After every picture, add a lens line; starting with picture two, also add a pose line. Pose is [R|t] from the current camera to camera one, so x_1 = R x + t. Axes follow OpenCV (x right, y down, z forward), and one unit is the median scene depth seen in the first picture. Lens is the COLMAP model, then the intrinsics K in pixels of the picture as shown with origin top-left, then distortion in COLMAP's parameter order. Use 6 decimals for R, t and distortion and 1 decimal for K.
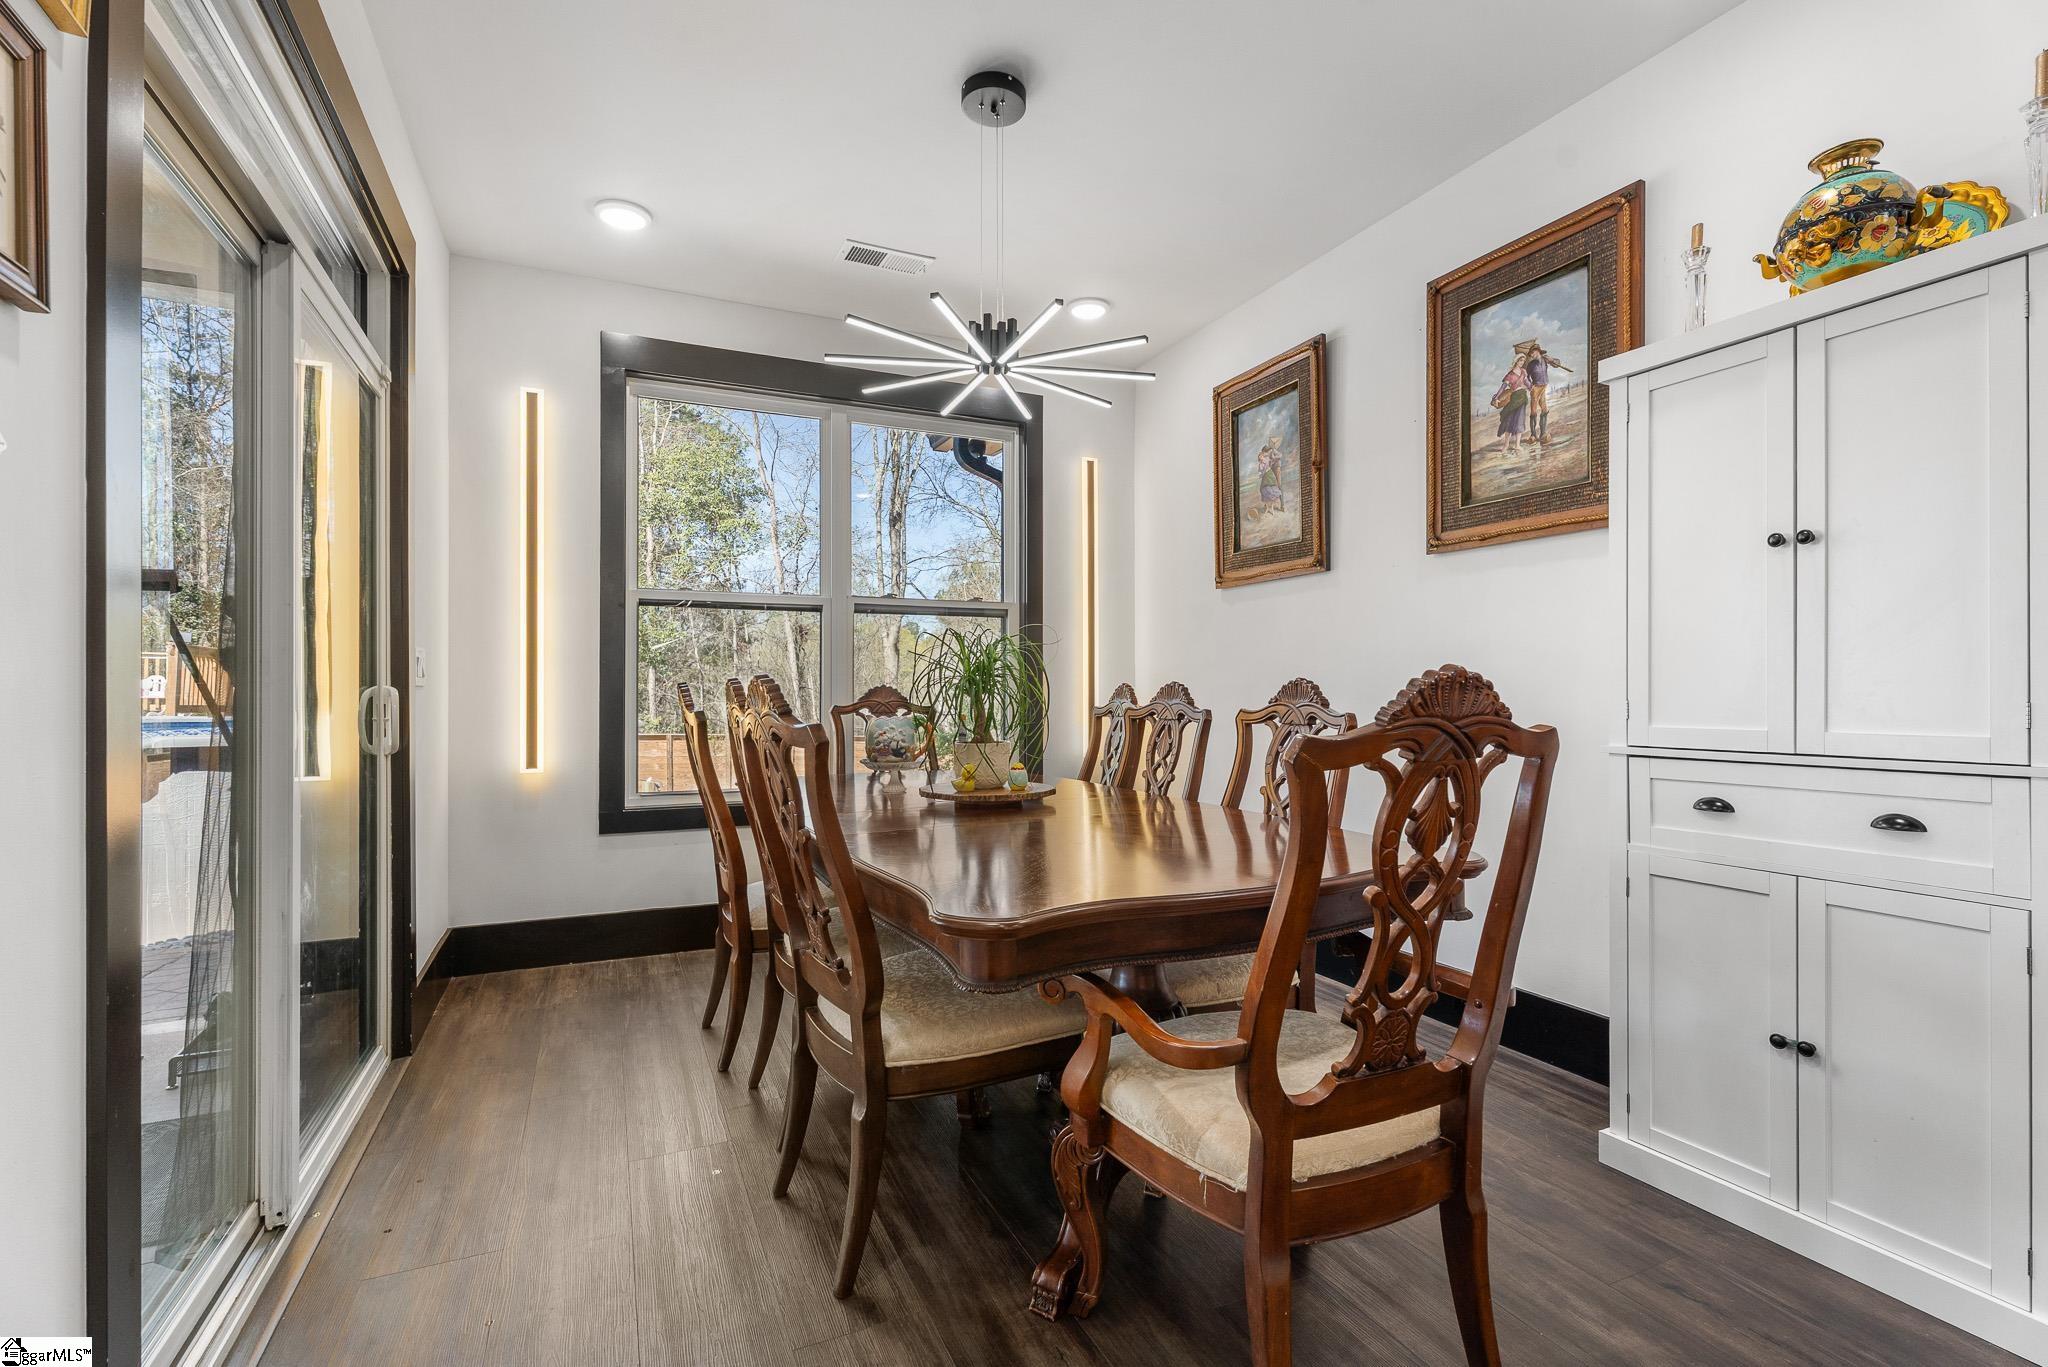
lens RADIAL K [[939.3, 0, 1020.6], [0, 939.3, 686.9], [0, 0, 1]] dist [0.002423, 0.000655]
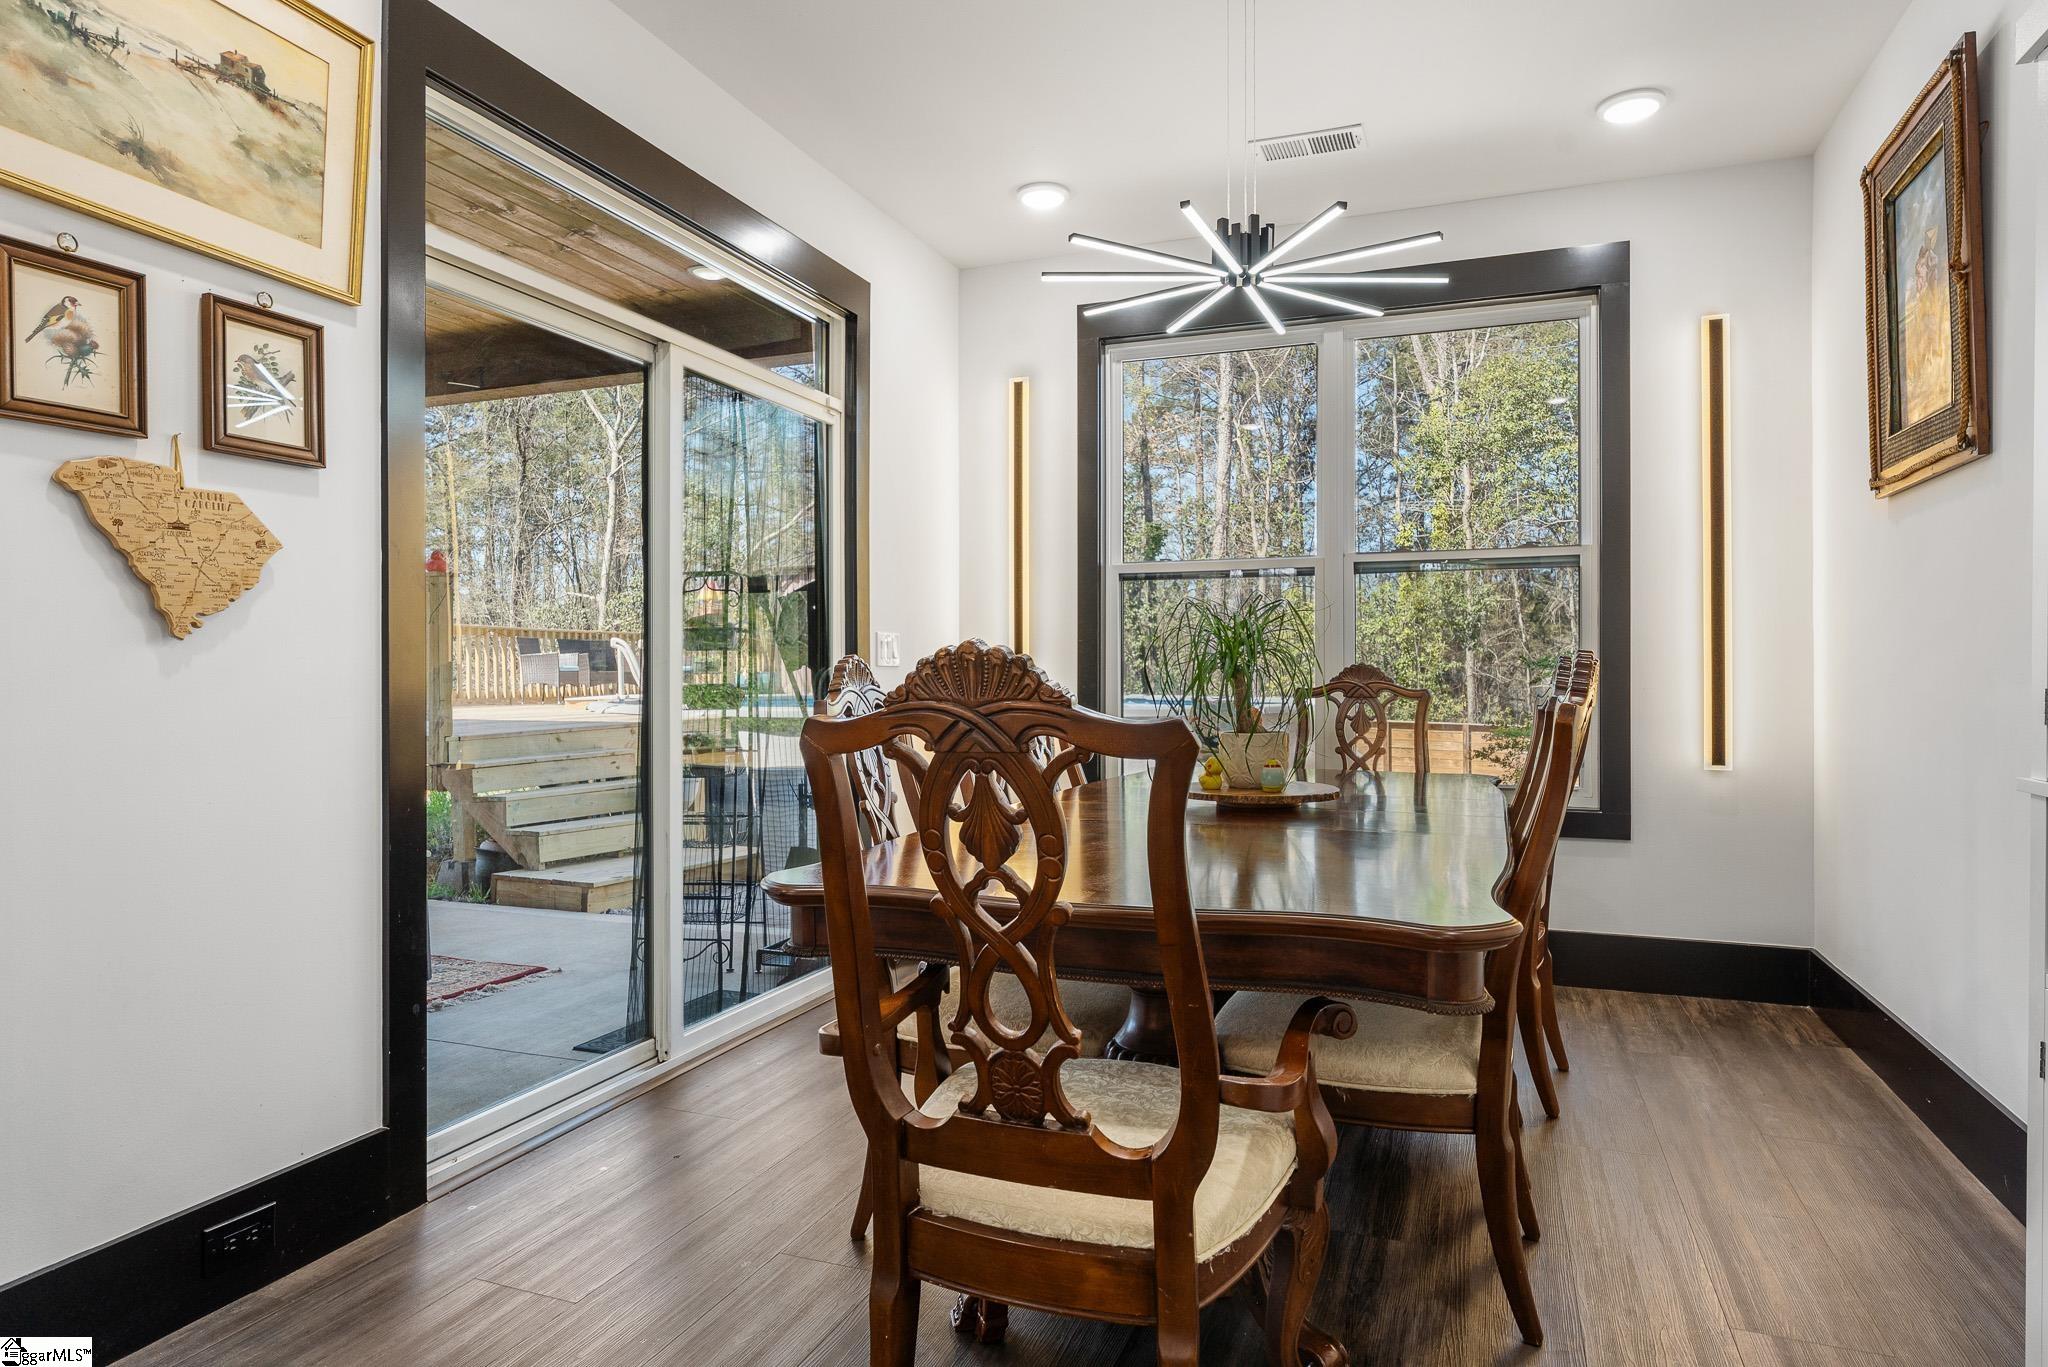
lens RADIAL K [[1178.7, 0, 1022.1], [0, 1178.7, 670.0], [0, 0, 1]] dist [-0.004225, 0.001699]
pose [[0.699729, -0.002052, -0.714405, 0.406892], [0.005084, 0.999985, 0.002107, 0.000590], [0.714390, -0.005106, 0.699729, 0.095134]]
